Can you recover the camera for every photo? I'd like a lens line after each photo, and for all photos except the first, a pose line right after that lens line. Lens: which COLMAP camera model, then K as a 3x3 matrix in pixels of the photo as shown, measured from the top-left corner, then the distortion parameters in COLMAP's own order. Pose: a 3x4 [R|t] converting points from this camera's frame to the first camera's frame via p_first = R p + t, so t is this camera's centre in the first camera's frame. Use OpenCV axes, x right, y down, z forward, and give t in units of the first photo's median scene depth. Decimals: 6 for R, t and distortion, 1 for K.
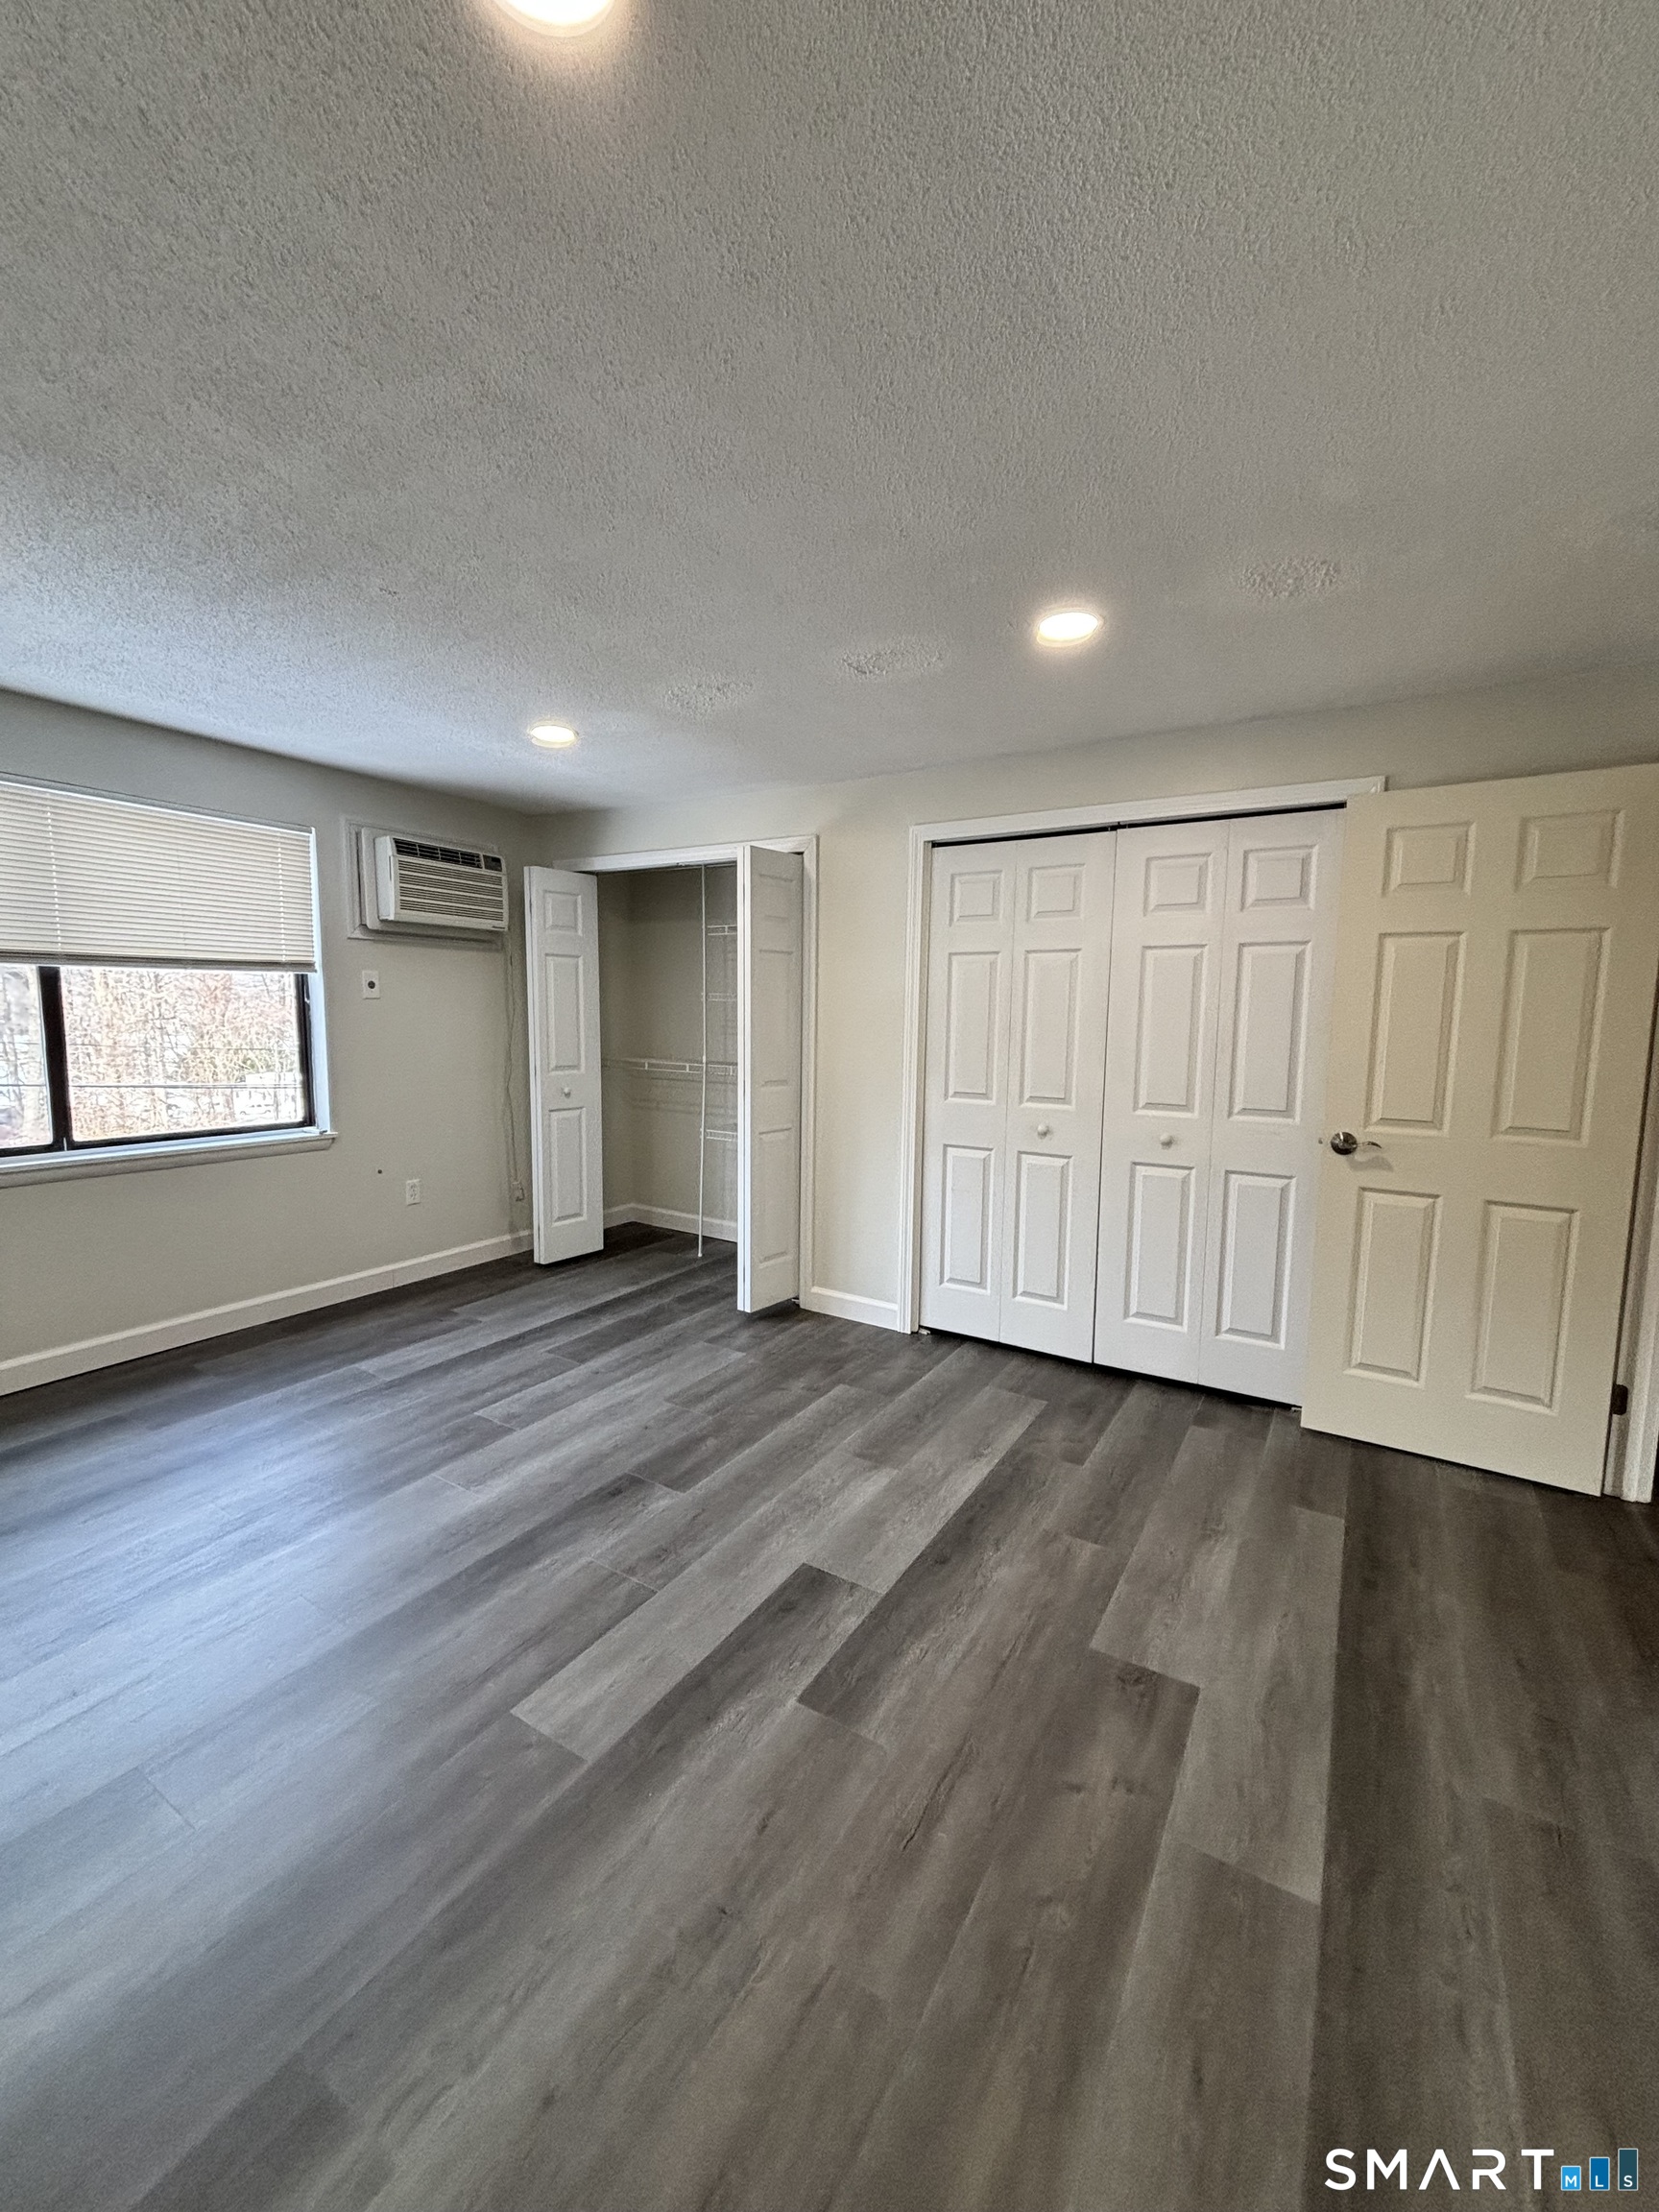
lens RADIAL K [[886.0, 0, 833.5], [0, 886.0, 1106.0], [0, 0, 1]] dist [0.003782, 0.008358]
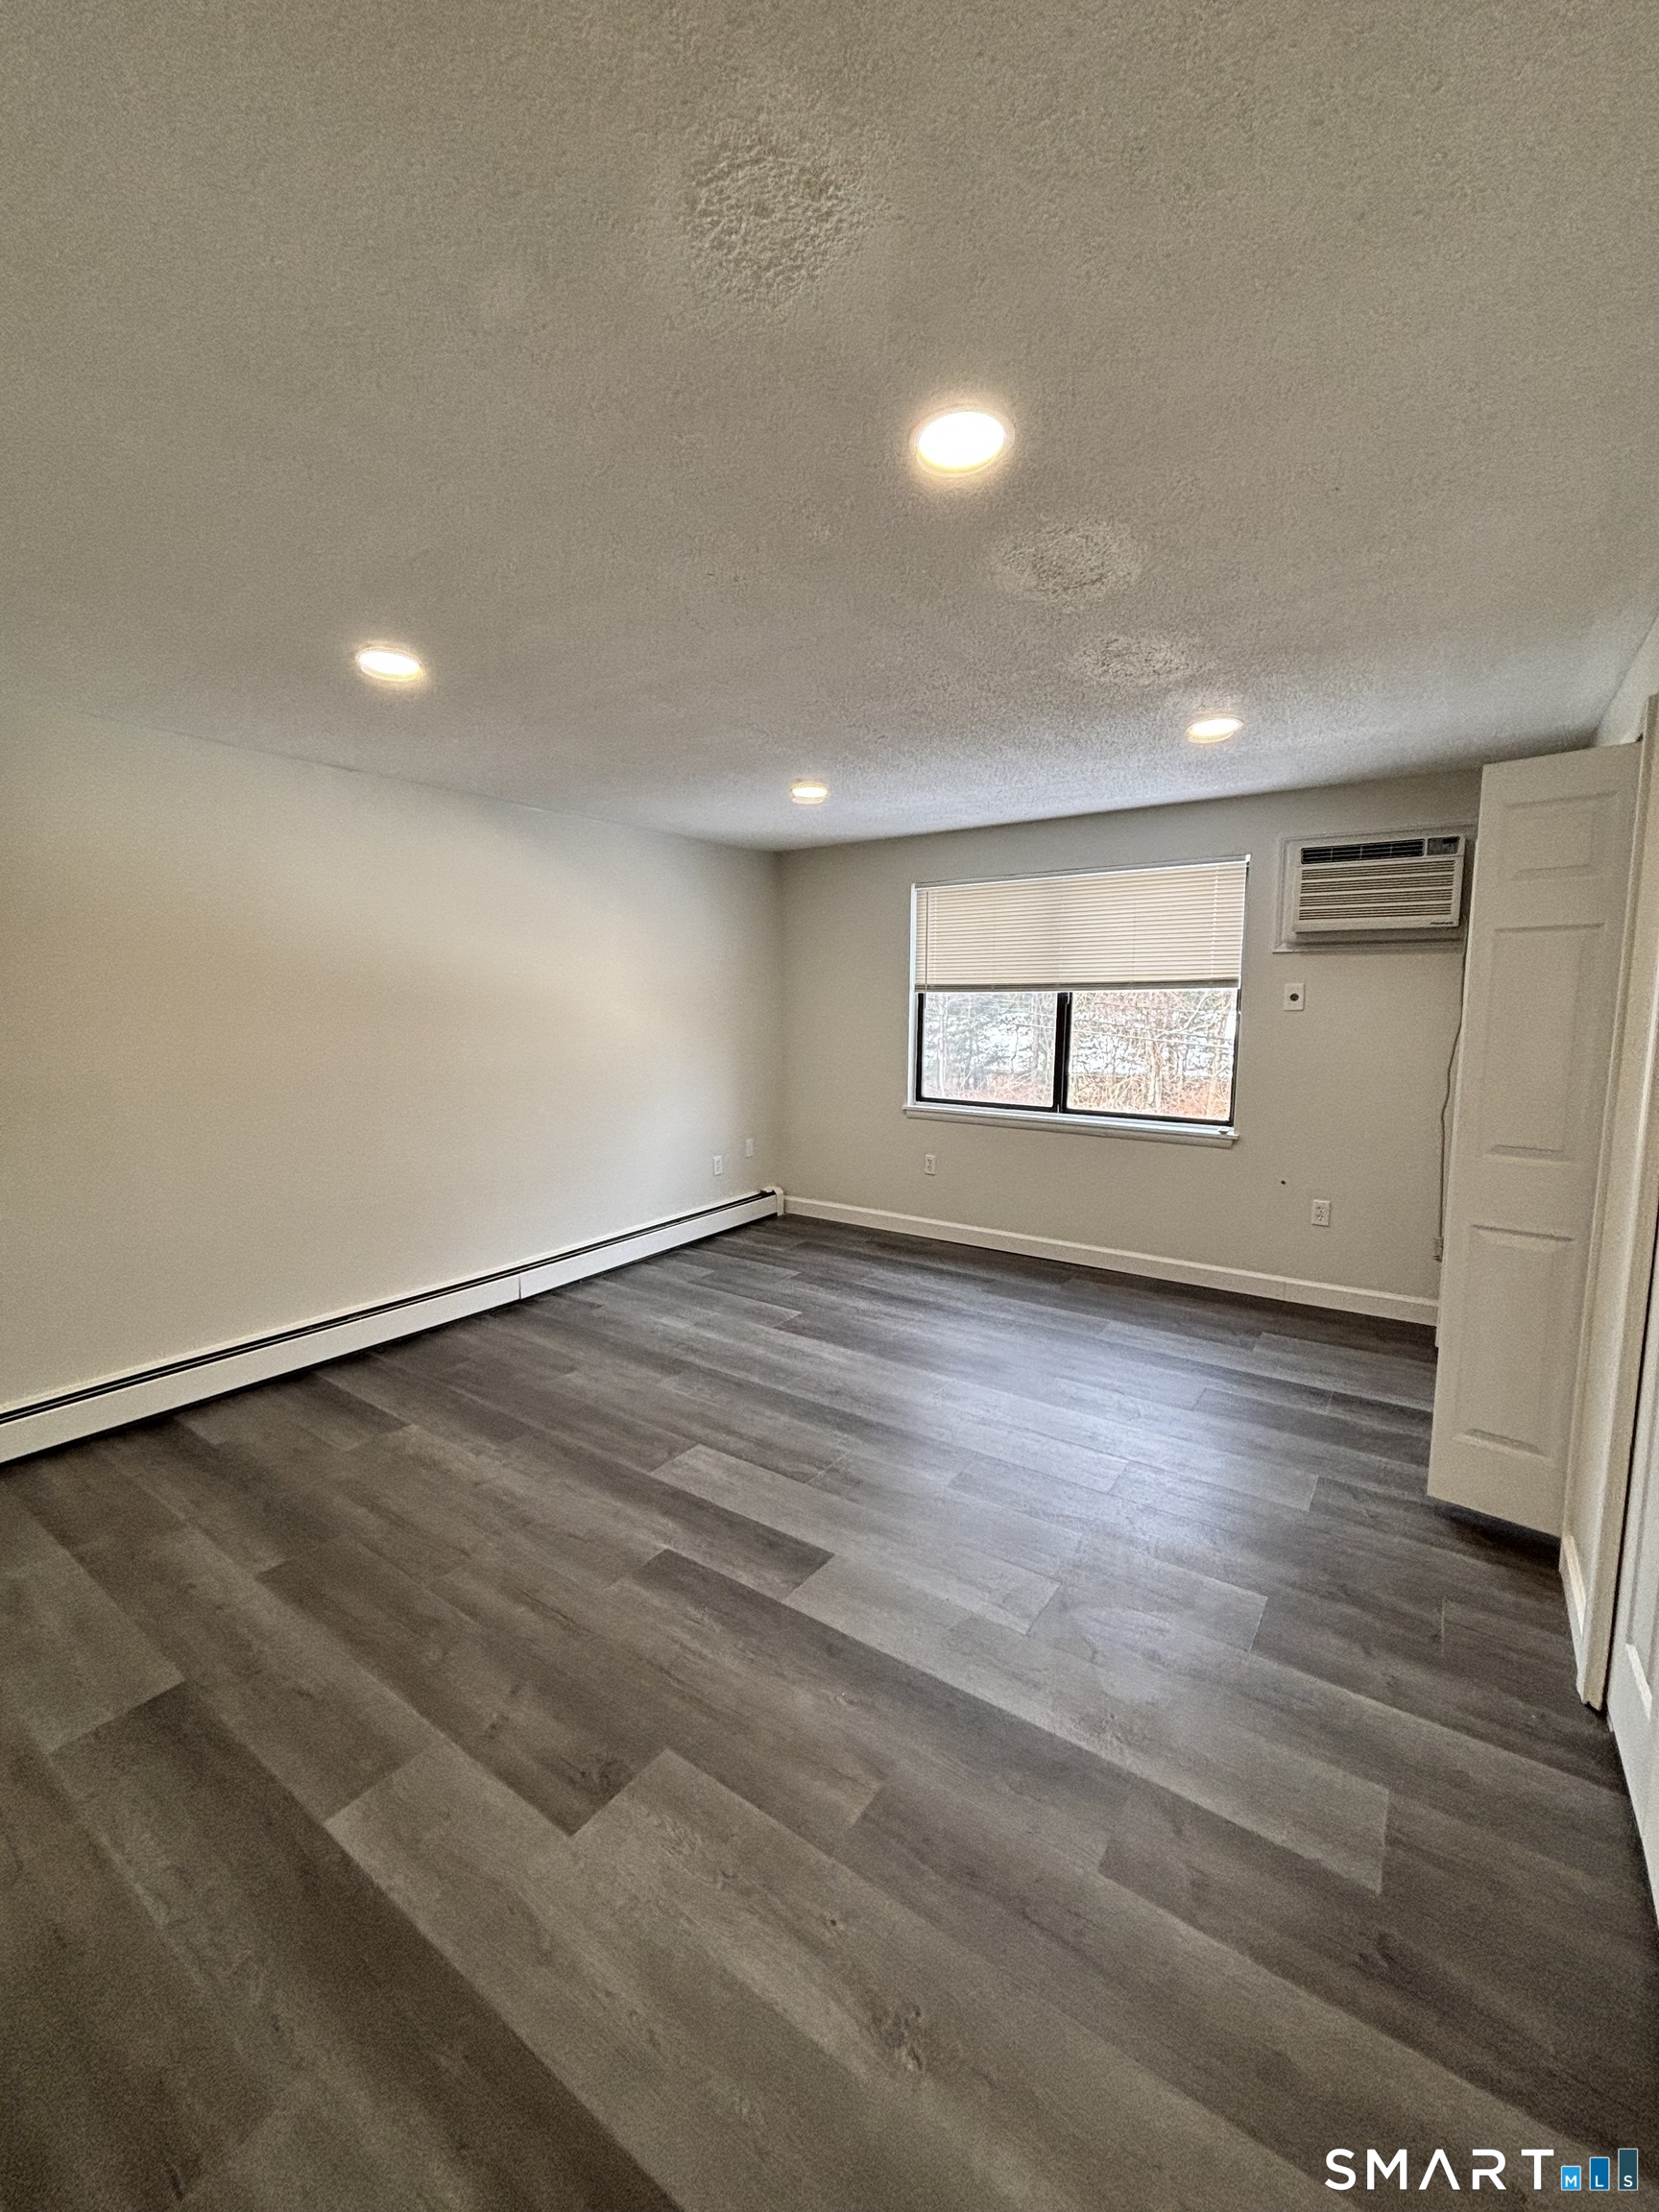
lens RADIAL K [[886.0, 0, 833.5], [0, 886.0, 1106.0], [0, 0, 1]] dist [0.003782, 0.008358]
pose [[-0.050102, 0.105347, -0.993173, 0.664548], [-0.113098, 0.987427, 0.110443, -0.085761], [0.992320, 0.117859, -0.037557, 0.682711]]
